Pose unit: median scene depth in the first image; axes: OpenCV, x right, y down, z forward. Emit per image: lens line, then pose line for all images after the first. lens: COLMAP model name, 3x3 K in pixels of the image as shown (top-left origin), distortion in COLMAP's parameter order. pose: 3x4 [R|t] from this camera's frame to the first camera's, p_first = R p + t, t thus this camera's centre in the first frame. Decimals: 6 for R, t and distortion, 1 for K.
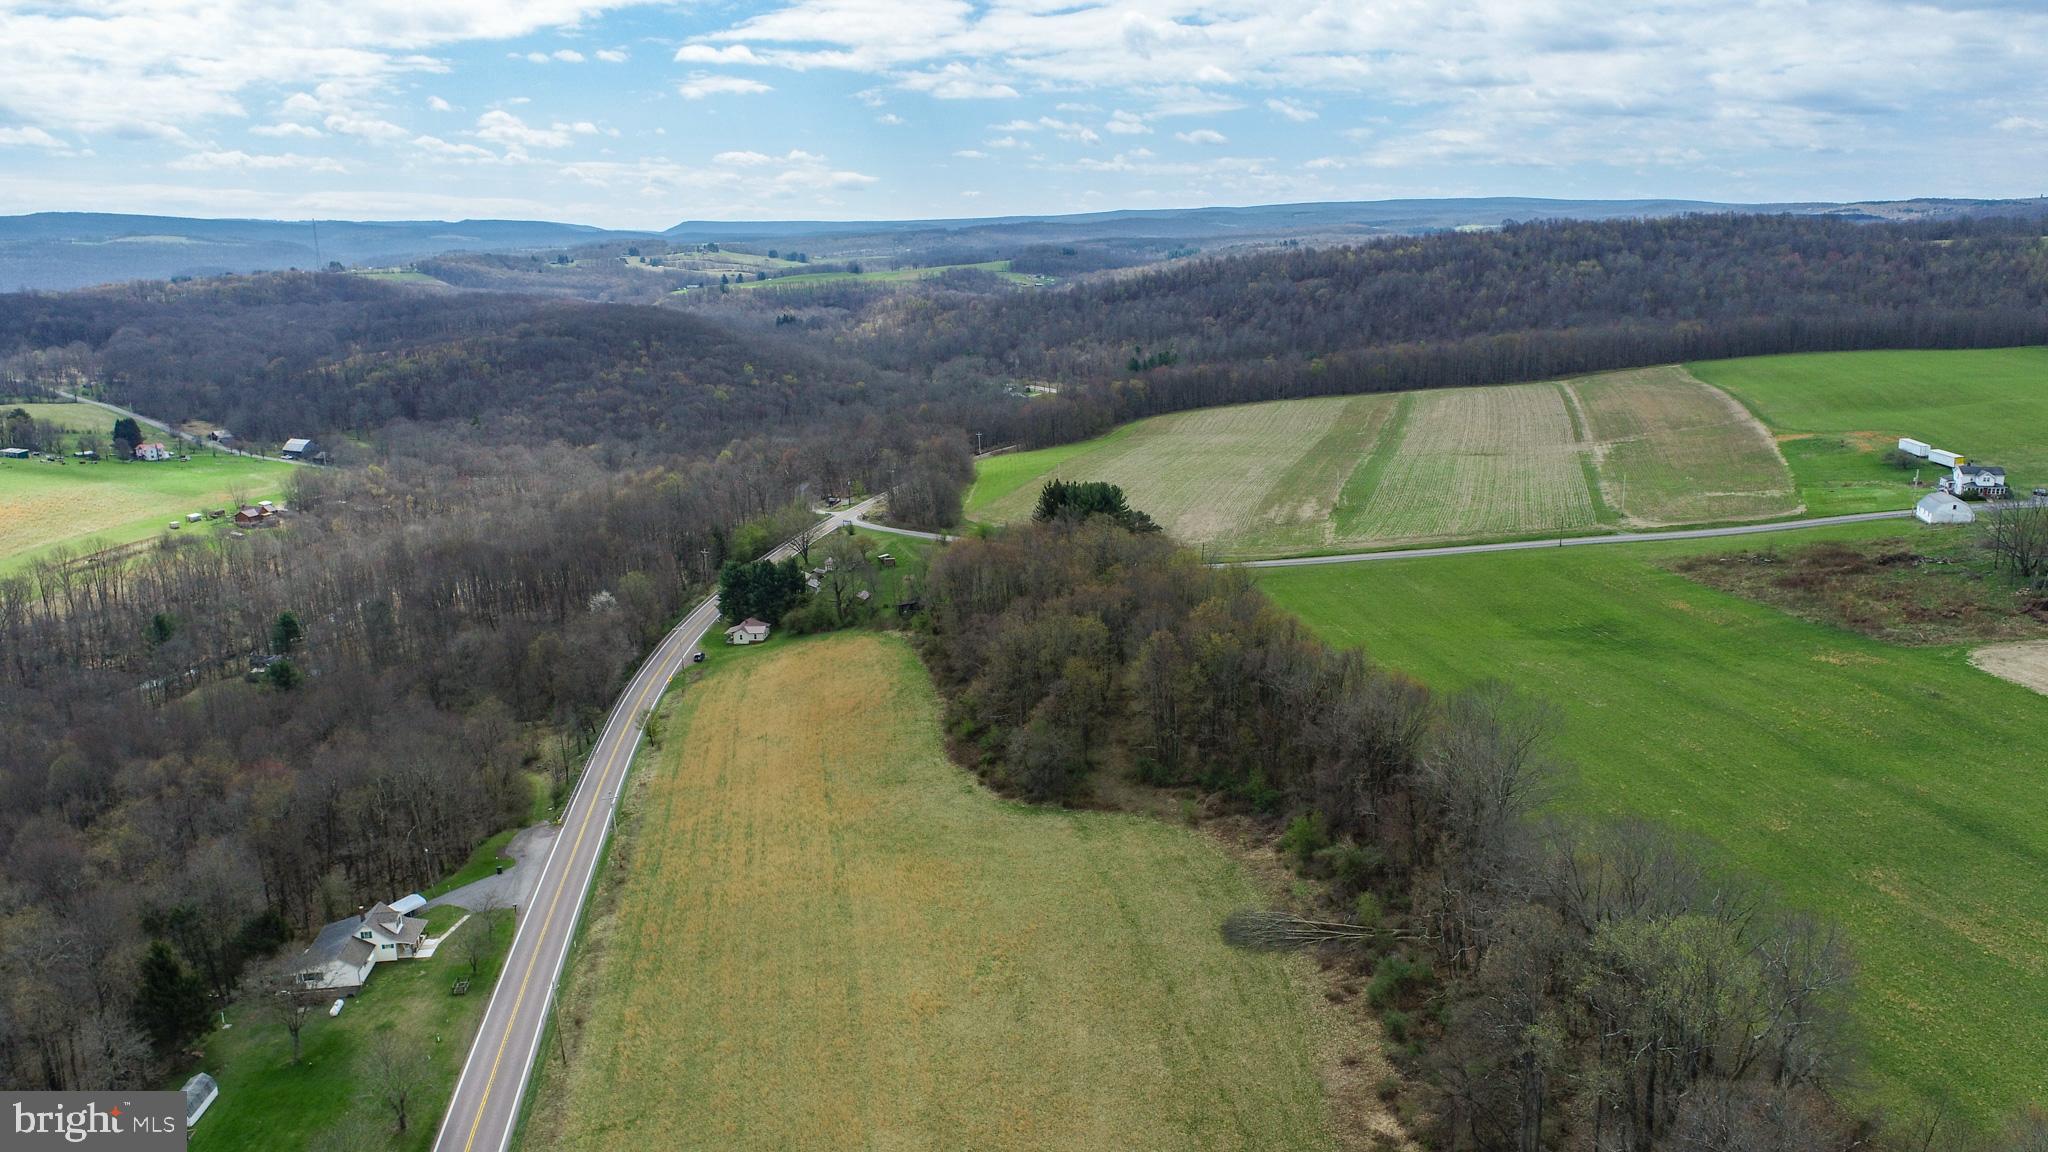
lens RADIAL K [[1382.3, 0, 1010.5], [0, 1382.3, 555.7], [0, 0, 1]] dist [-0.008534, 0.000653]
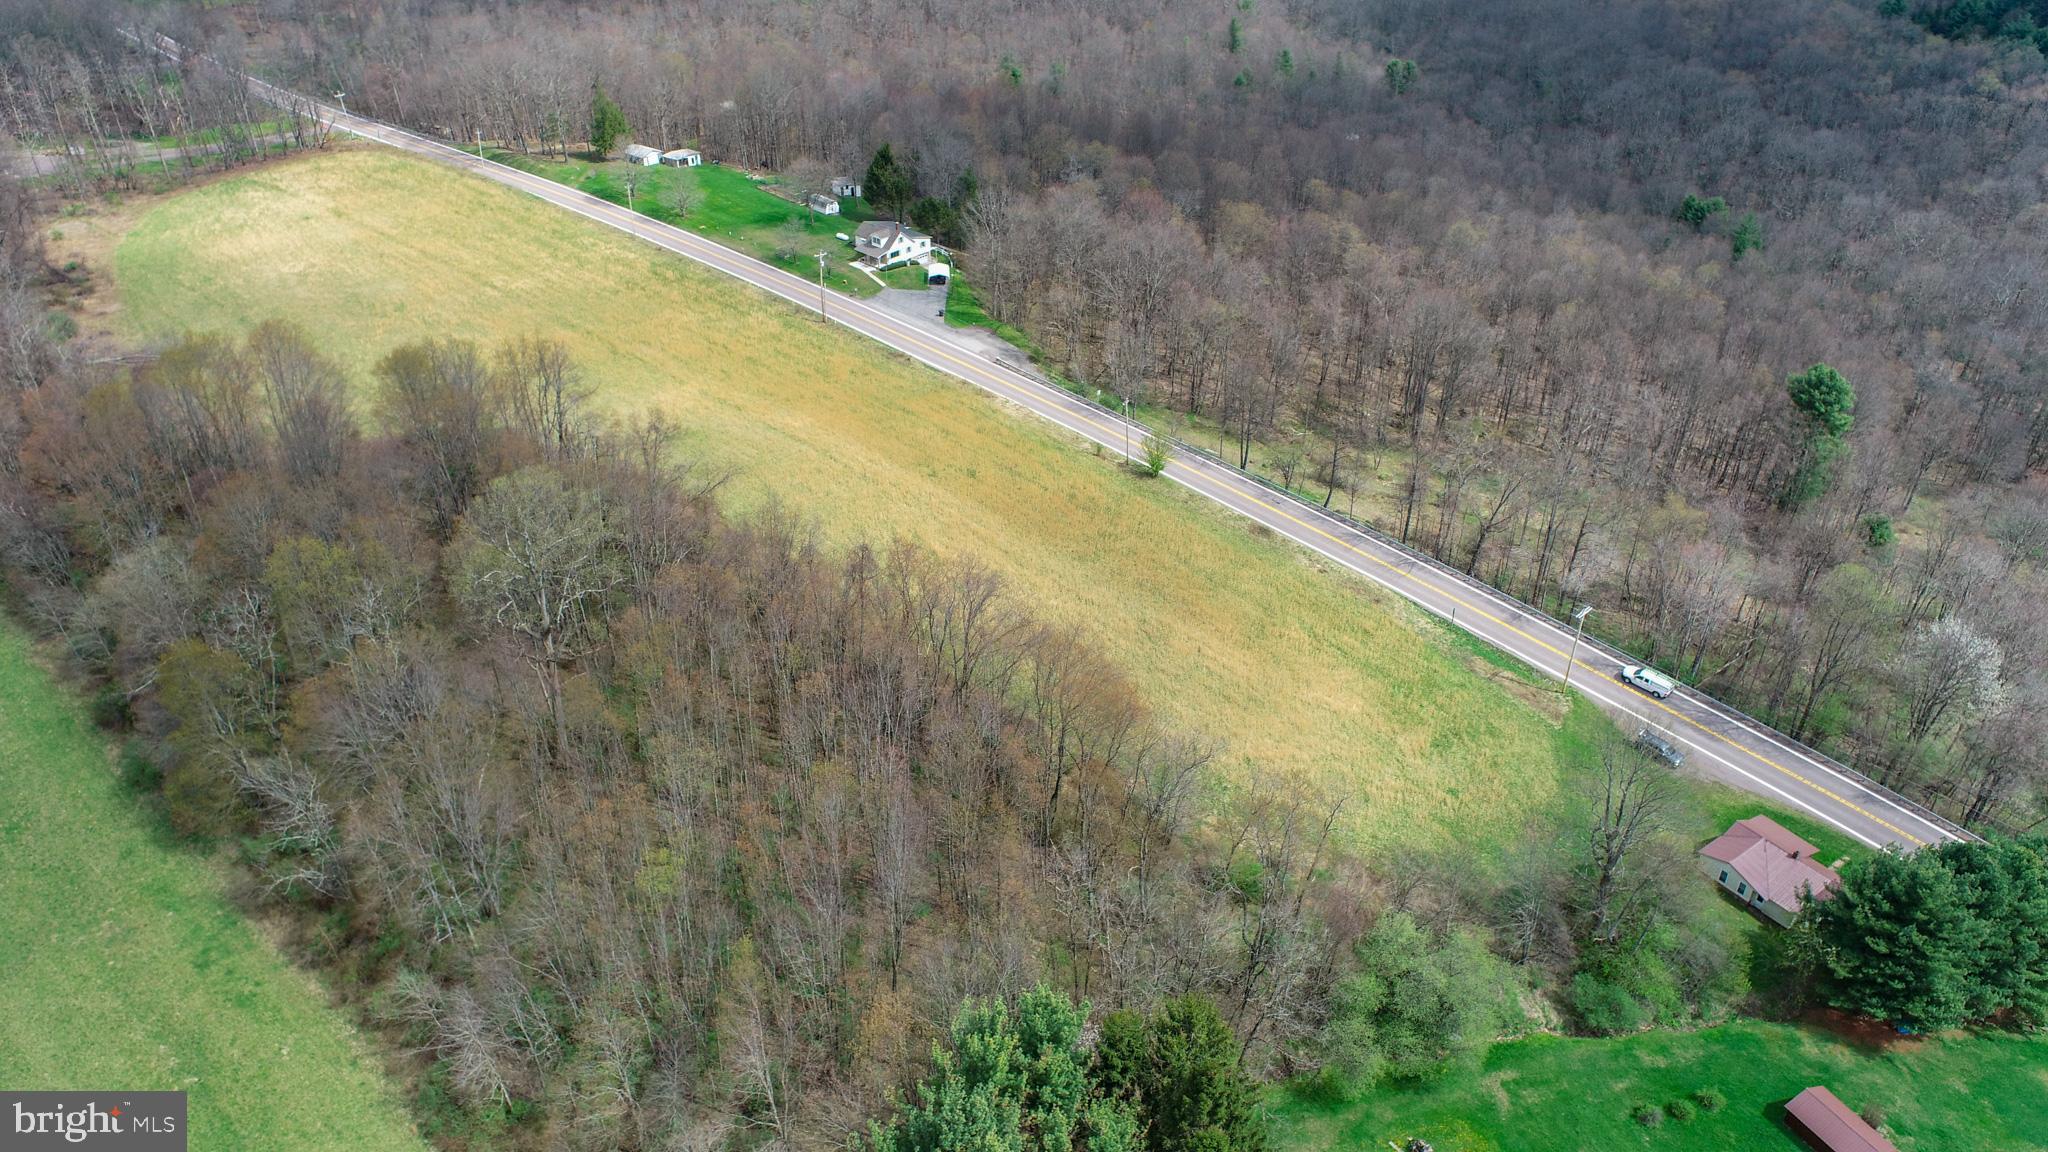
lens RADIAL K [[1382.3, 0, 1026.0], [0, 1382.3, 578.7], [0, 0, 1]] dist [-0.008534, 0.000653]
pose [[-0.790374, 0.357816, -0.497269, 0.054489], [-0.114427, 0.711193, 0.693622, -0.107254], [0.601843, 0.605122, -0.521165, 0.472828]]
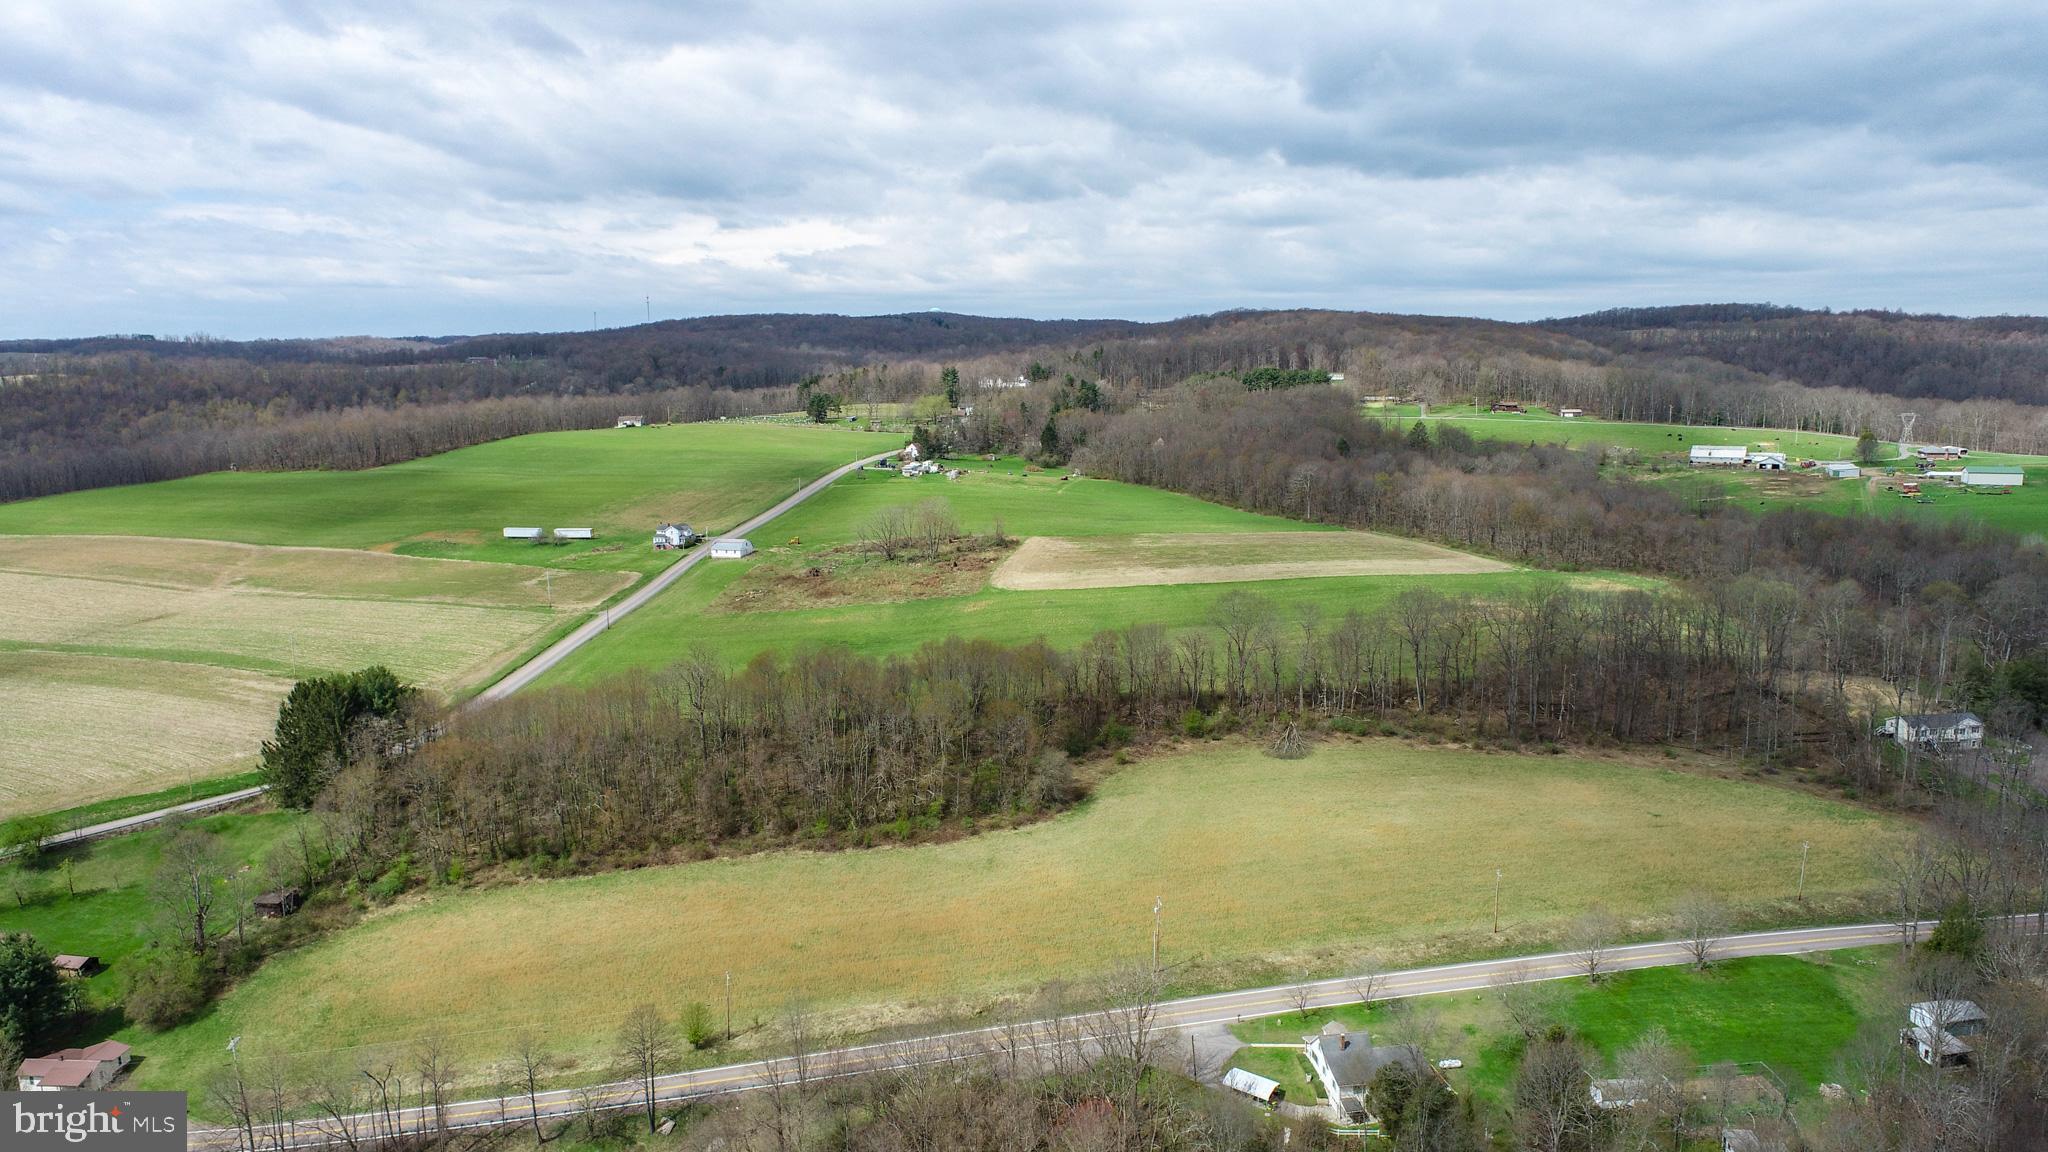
lens RADIAL K [[1382.3, 0, 1018.6], [0, 1382.3, 560.9], [0, 0, 1]] dist [-0.008534, 0.000653]
pose [[0.000761, -0.131453, 0.991322, -0.326514], [0.237589, 0.962960, 0.127510, -0.055862], [-0.971366, 0.235430, 0.031965, 0.265333]]
